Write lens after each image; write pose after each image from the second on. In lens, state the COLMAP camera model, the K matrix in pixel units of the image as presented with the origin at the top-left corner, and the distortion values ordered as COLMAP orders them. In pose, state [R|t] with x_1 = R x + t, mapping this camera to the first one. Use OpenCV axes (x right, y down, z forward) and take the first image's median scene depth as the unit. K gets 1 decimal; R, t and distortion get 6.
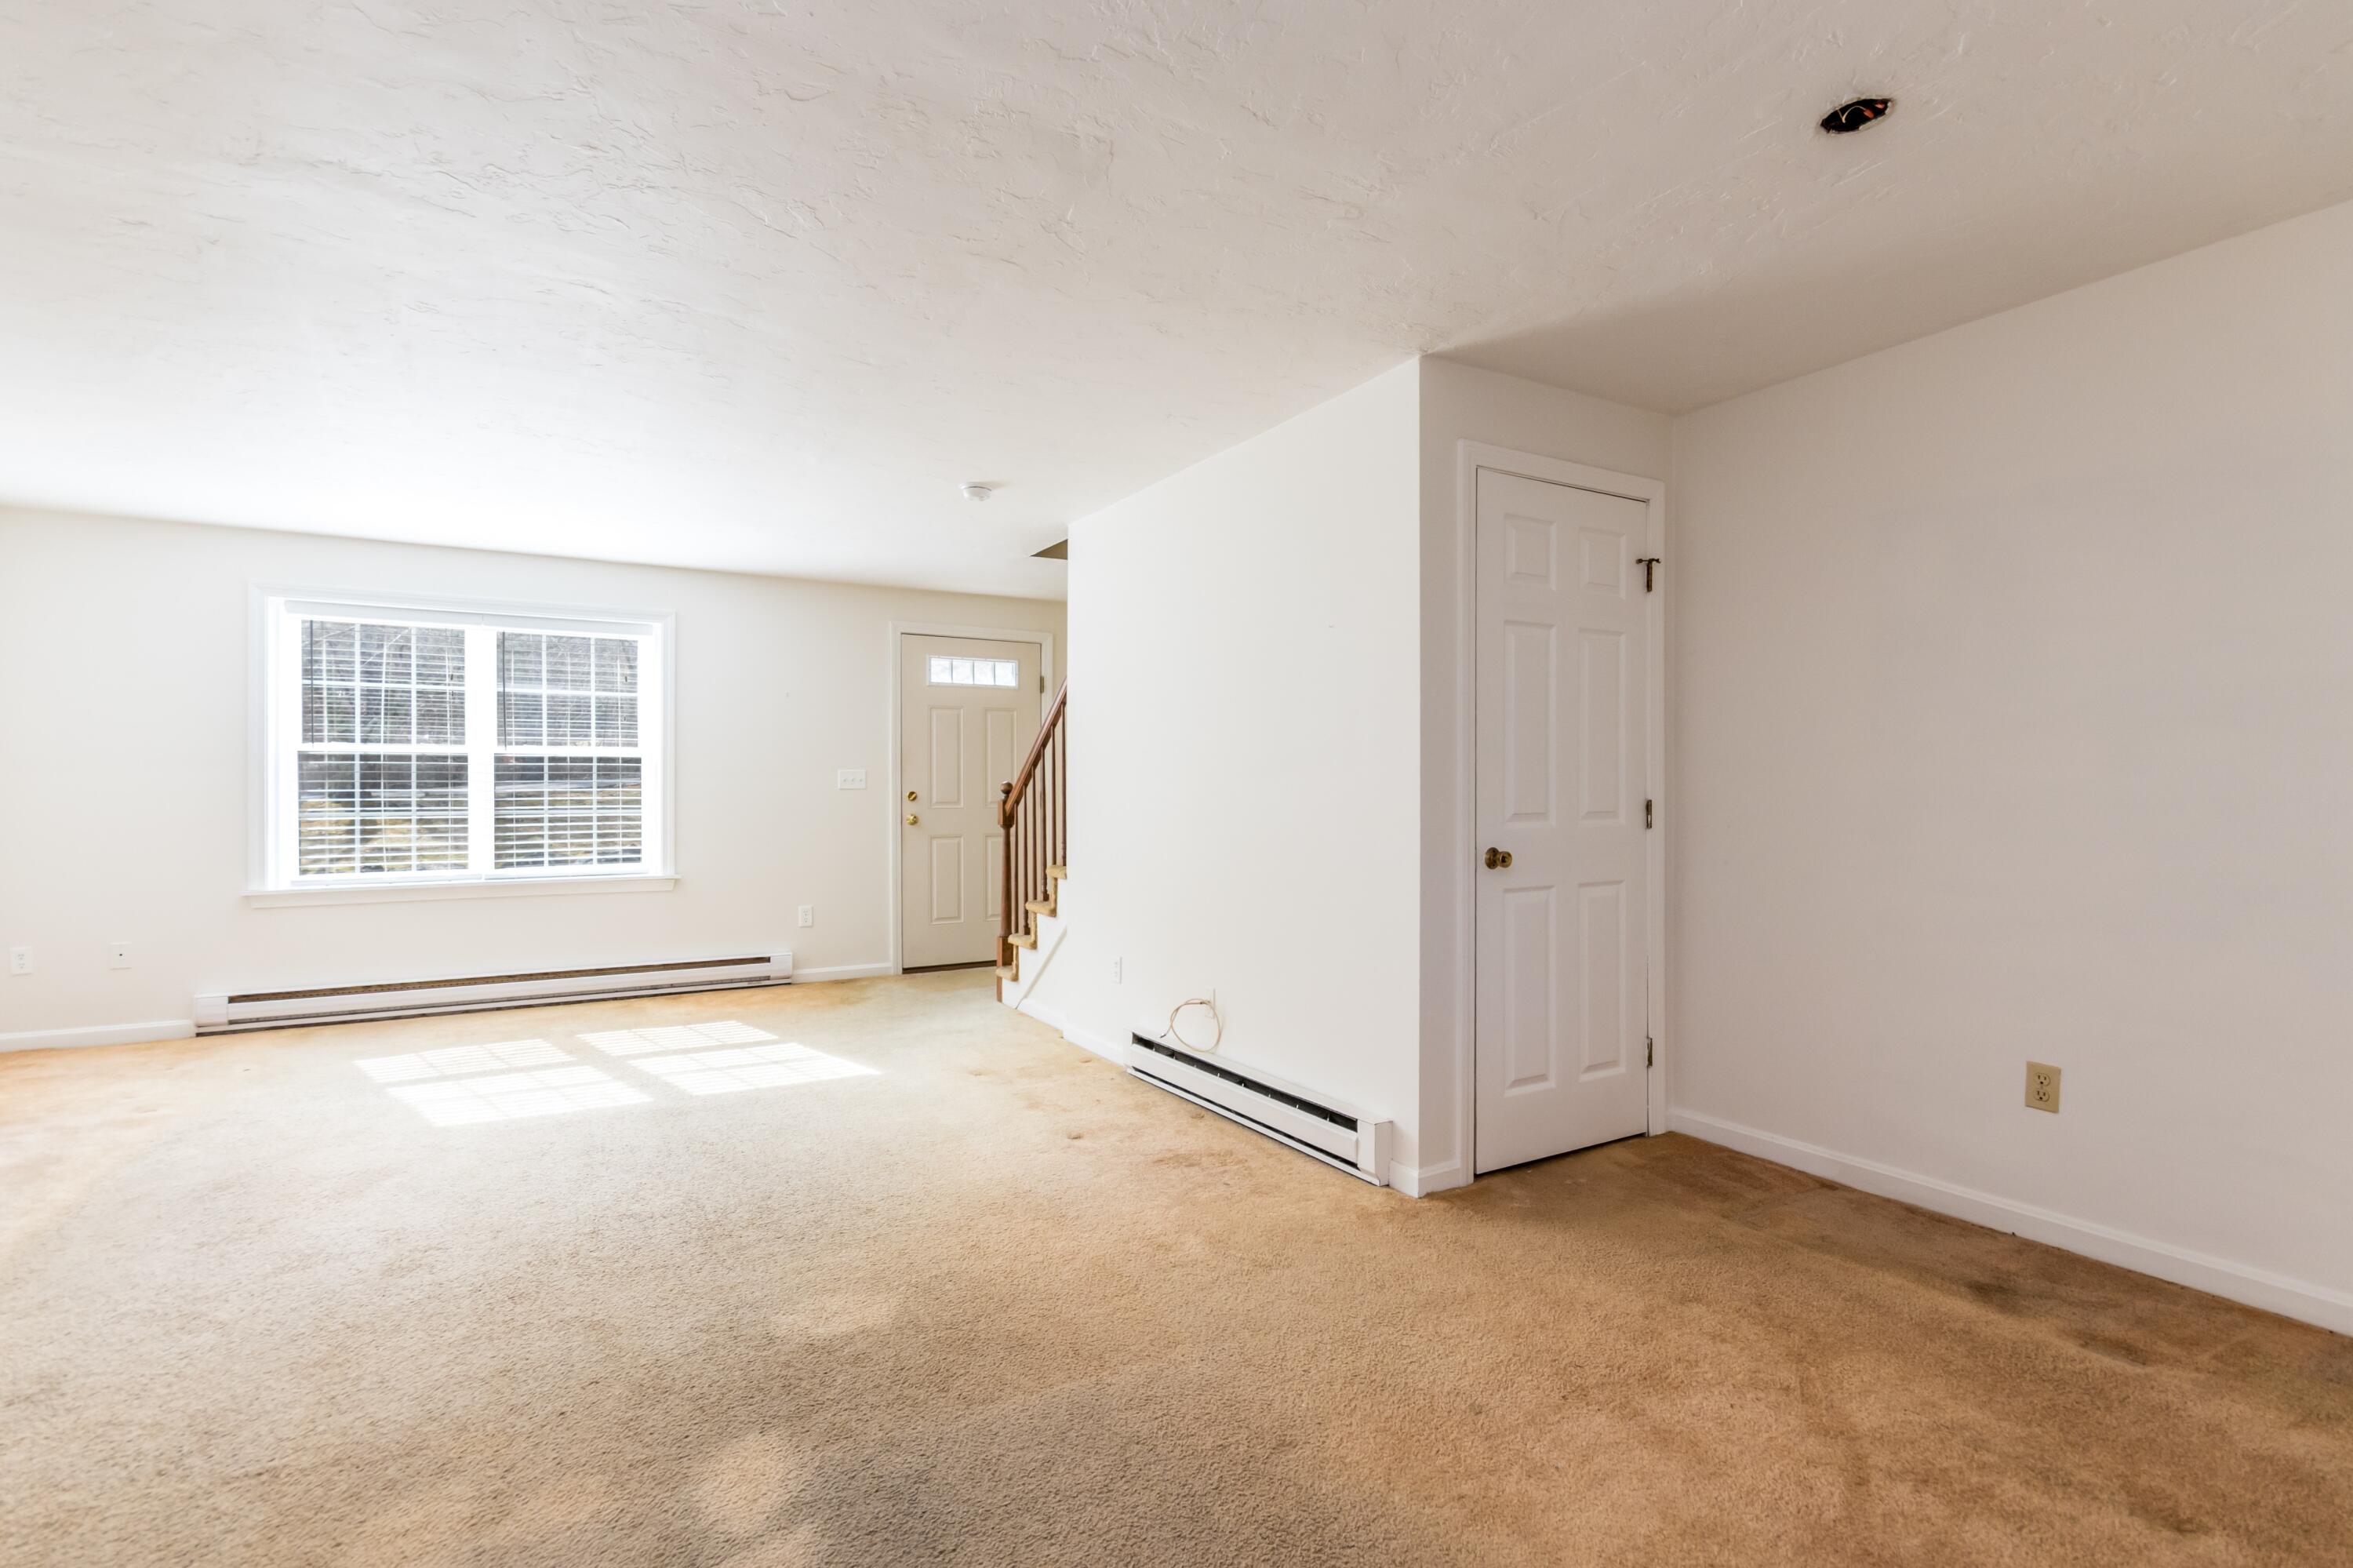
lens RADIAL K [[1121.9, 0, 1176.5], [0, 1121.9, 784.0], [0, 0, 1]] dist [0.004515, 0.000652]
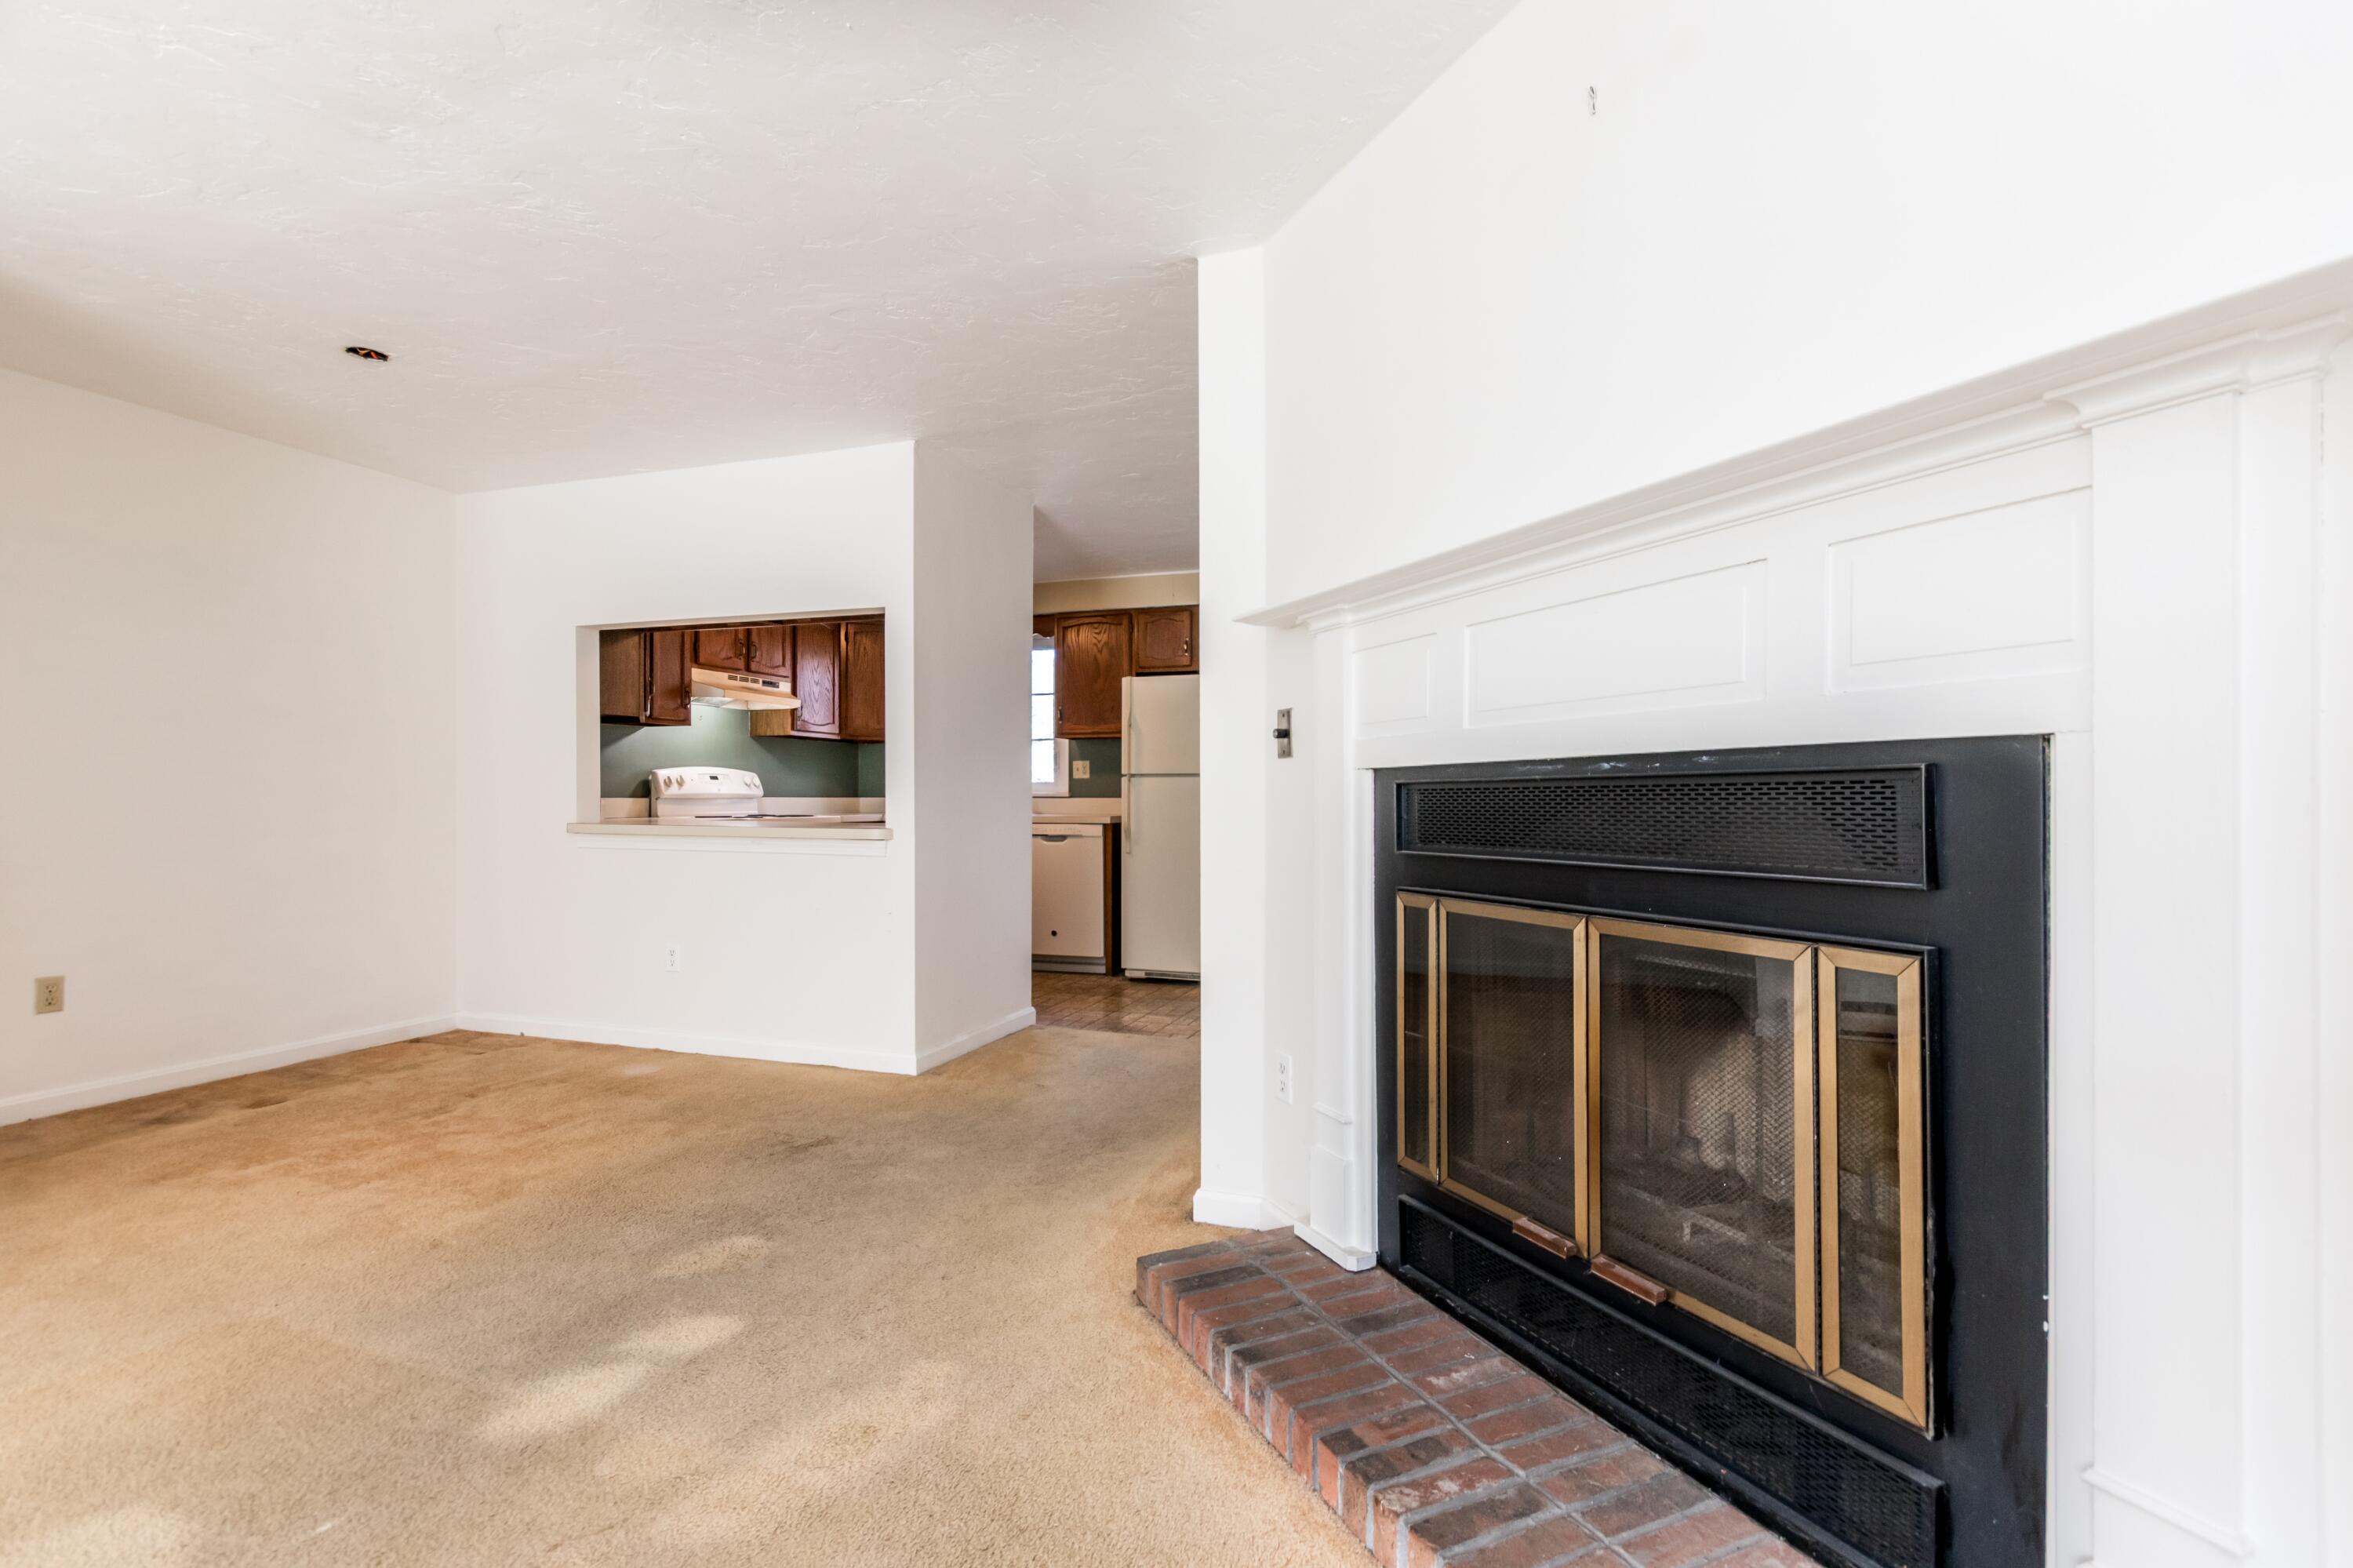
lens RADIAL K [[1080.7, 0, 1186.4], [0, 1080.7, 791.8], [0, 0, 1]] dist [0.002796, -0.001250]
pose [[-0.653131, 0.006179, 0.757220, -0.498345], [0.000425, 0.999970, -0.007794, 0.023796], [-0.757245, -0.004769, -0.653113, 0.404321]]
